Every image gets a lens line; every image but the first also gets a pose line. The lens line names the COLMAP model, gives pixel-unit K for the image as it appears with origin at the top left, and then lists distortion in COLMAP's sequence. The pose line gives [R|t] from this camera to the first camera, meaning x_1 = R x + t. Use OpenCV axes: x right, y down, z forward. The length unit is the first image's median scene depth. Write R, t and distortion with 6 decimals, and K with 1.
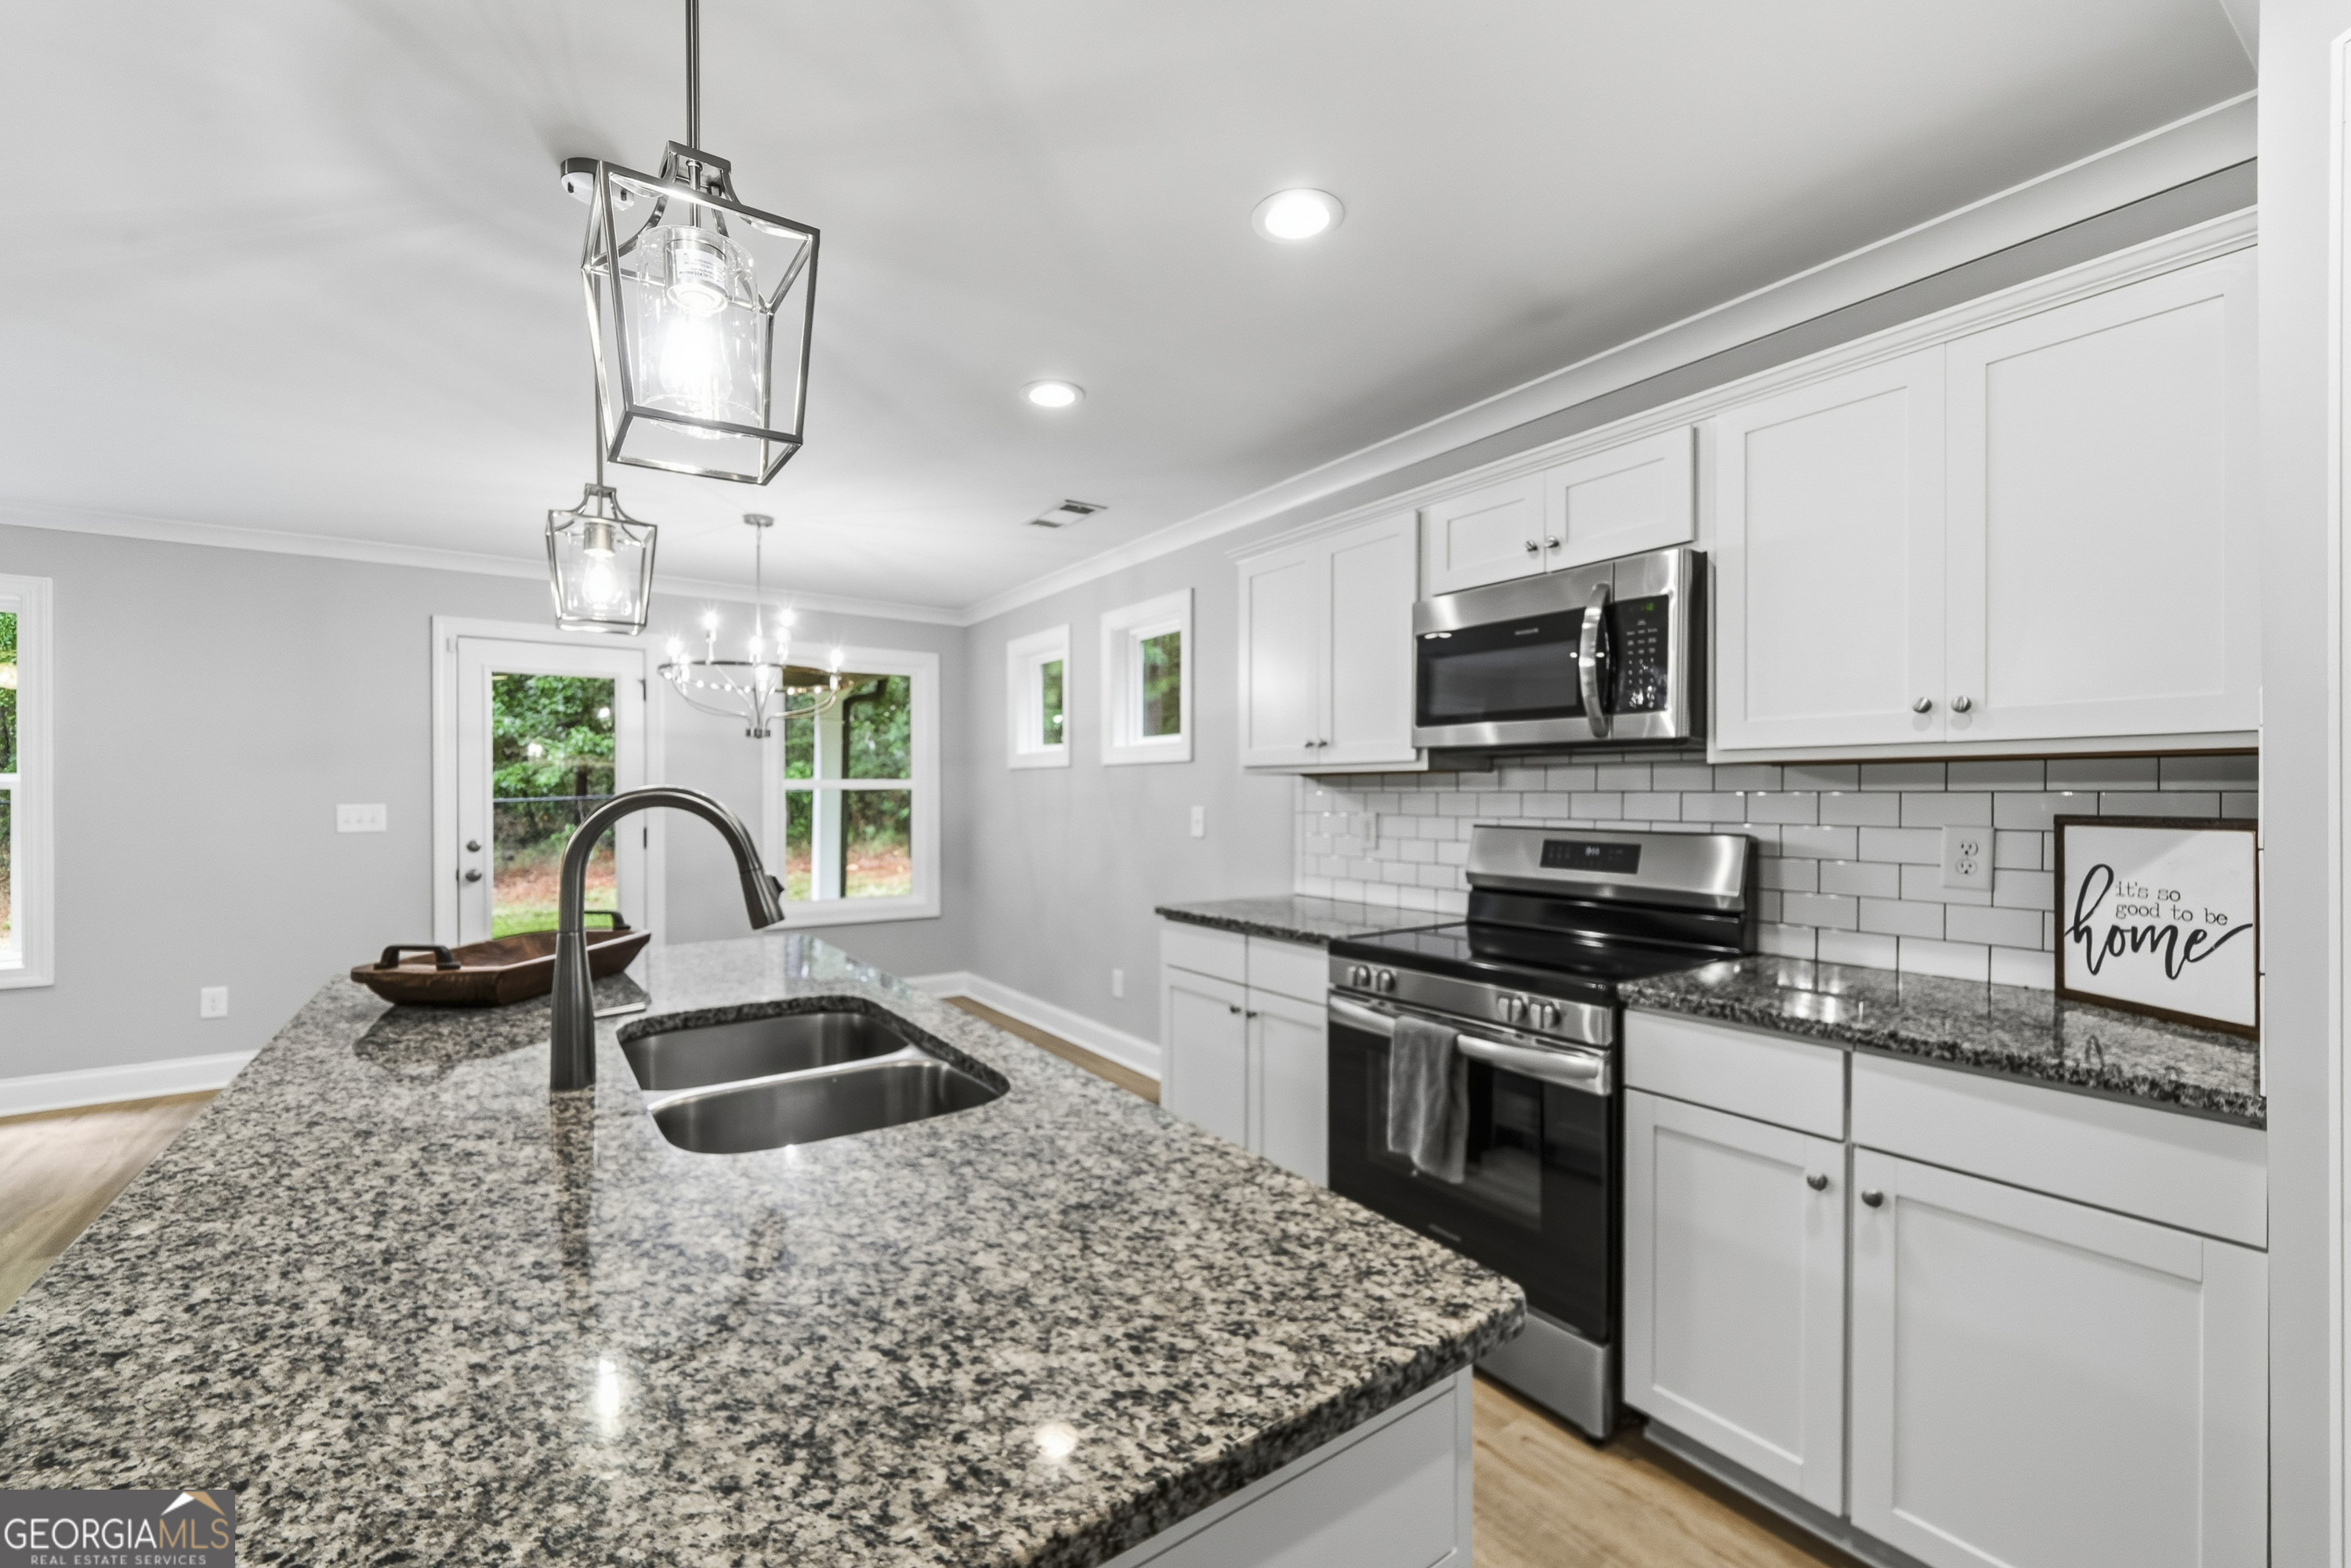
lens RADIAL K [[949.7, 0, 1165.6], [0, 949.7, 799.7], [0, 0, 1]] dist [-0.000976, 0.000192]
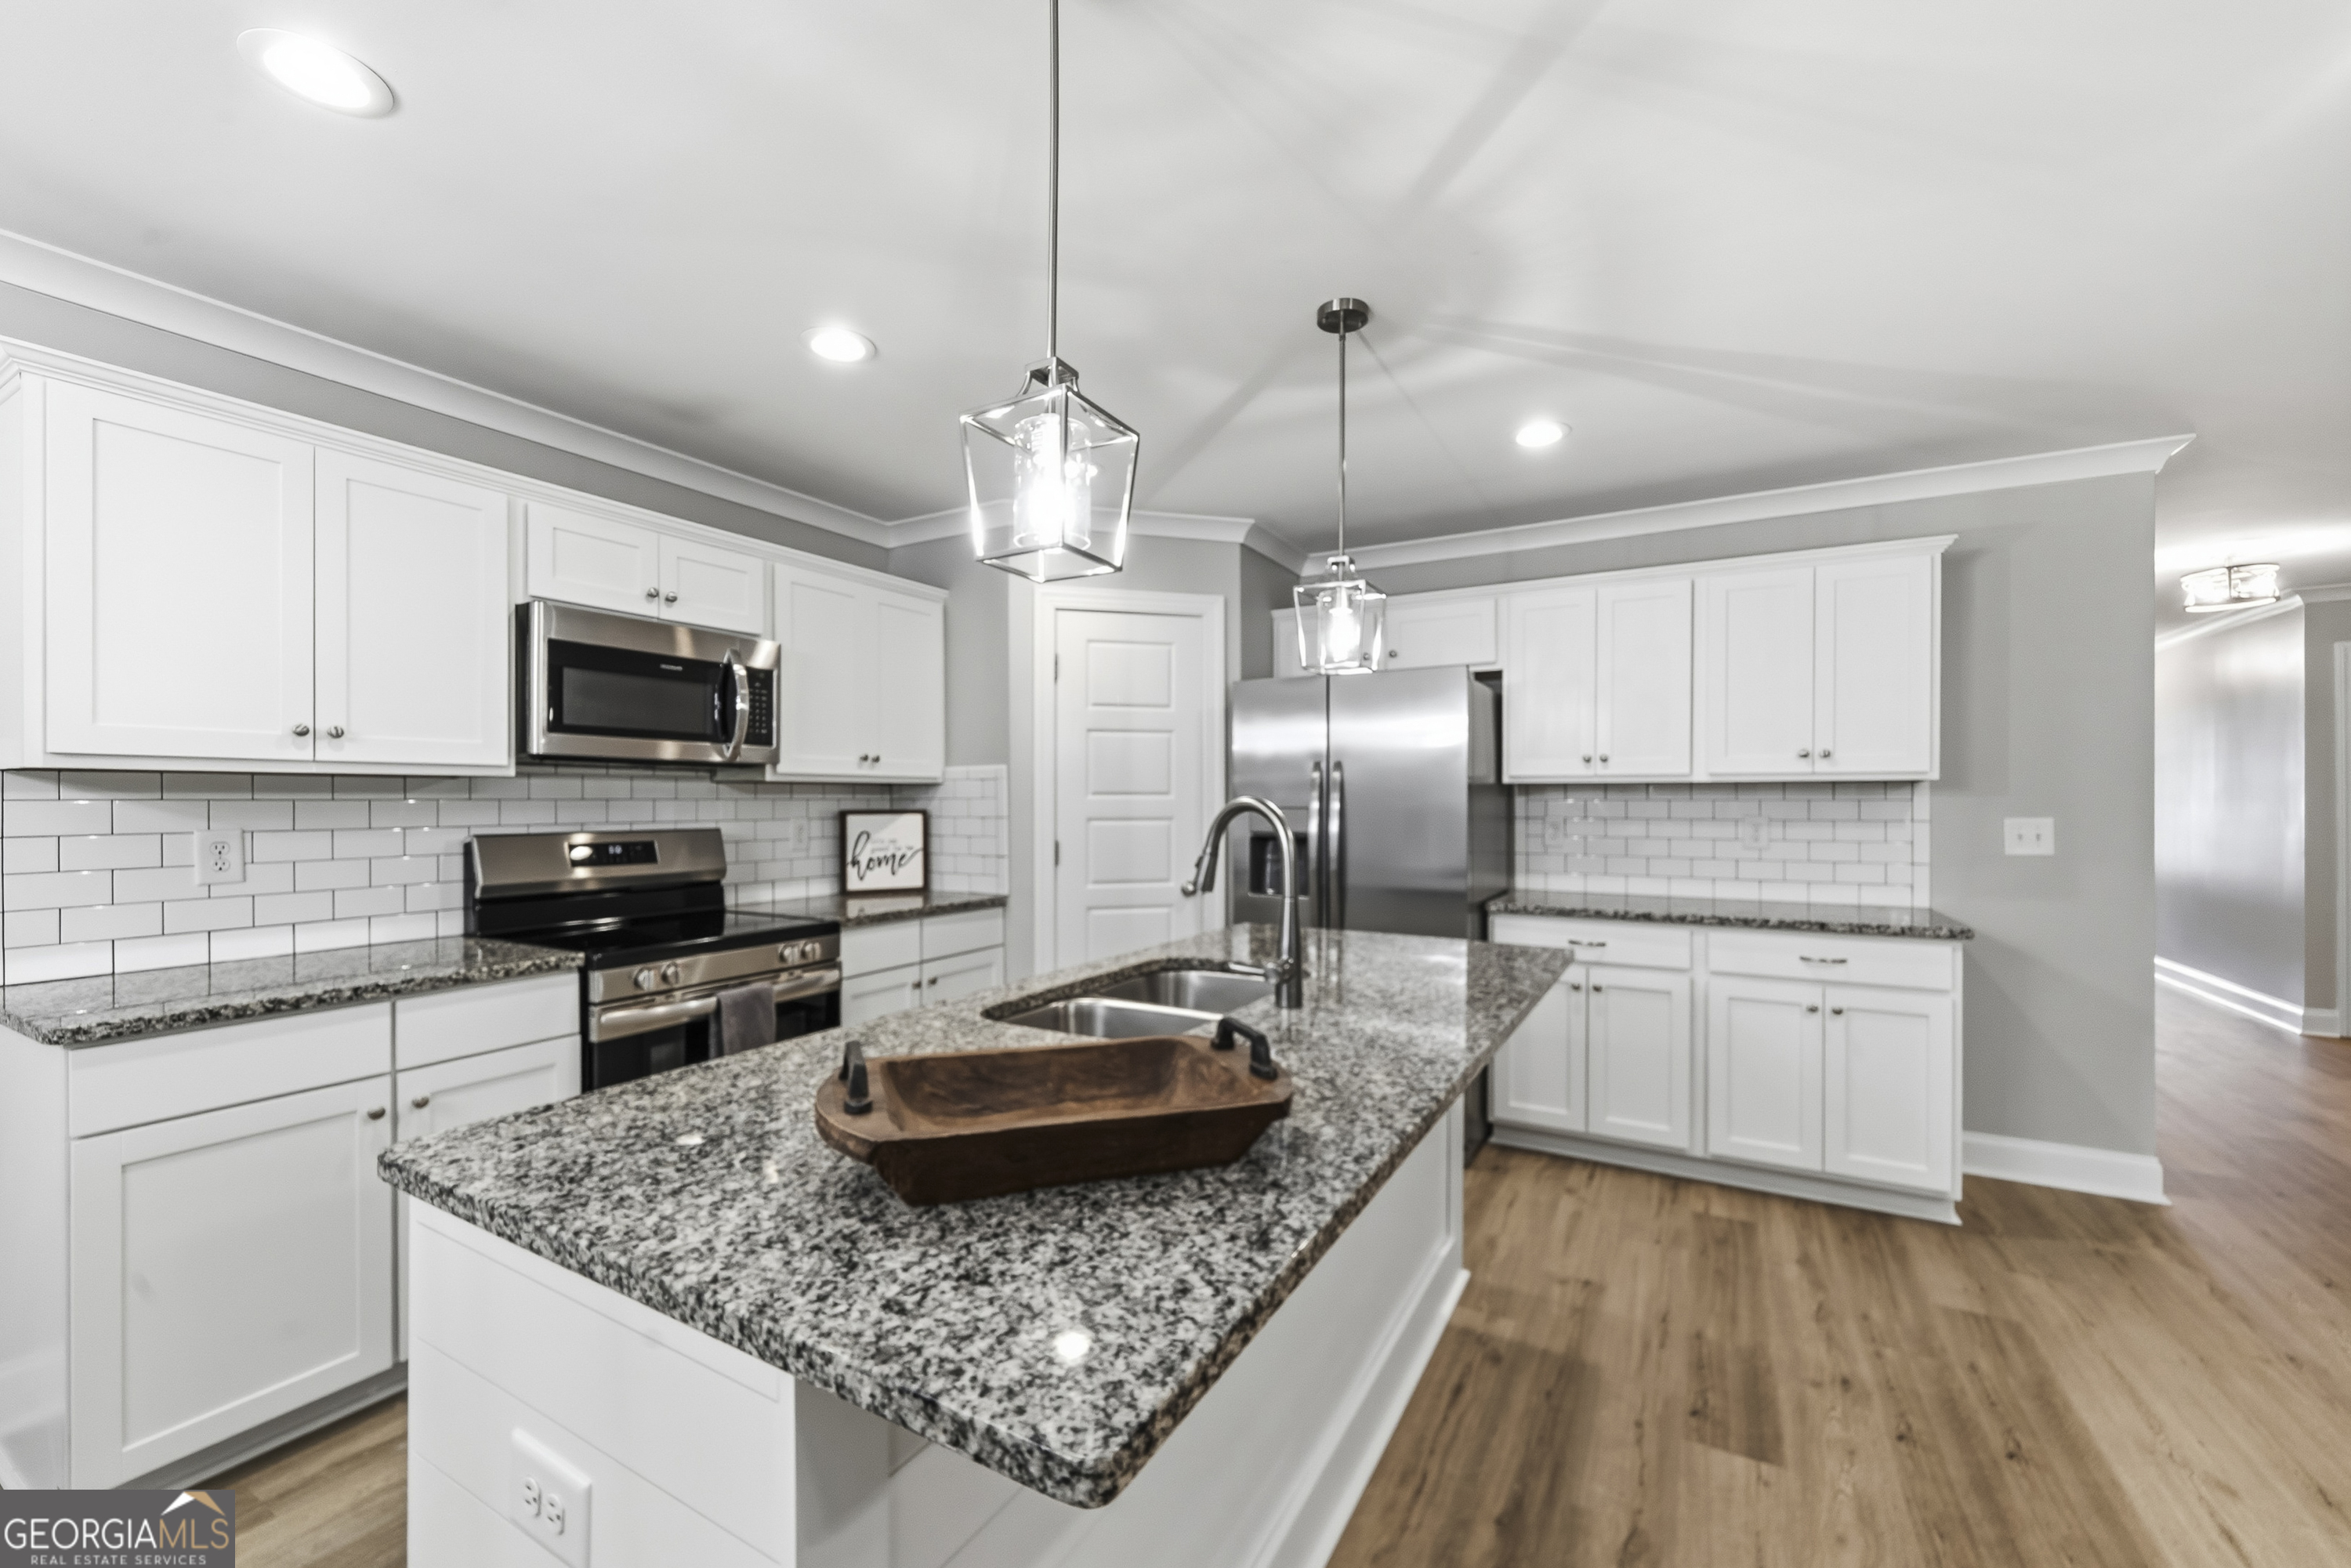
lens RADIAL K [[949.7, 0, 1165.2], [0, 949.7, 805.3], [0, 0, 1]] dist [-0.000976, 0.000192]
pose [[-0.418751, -0.007762, 0.908068, -1.027243], [0.007121, 0.999905, 0.011831, -0.011311], [-0.908073, 0.011421, -0.418656, 0.985872]]
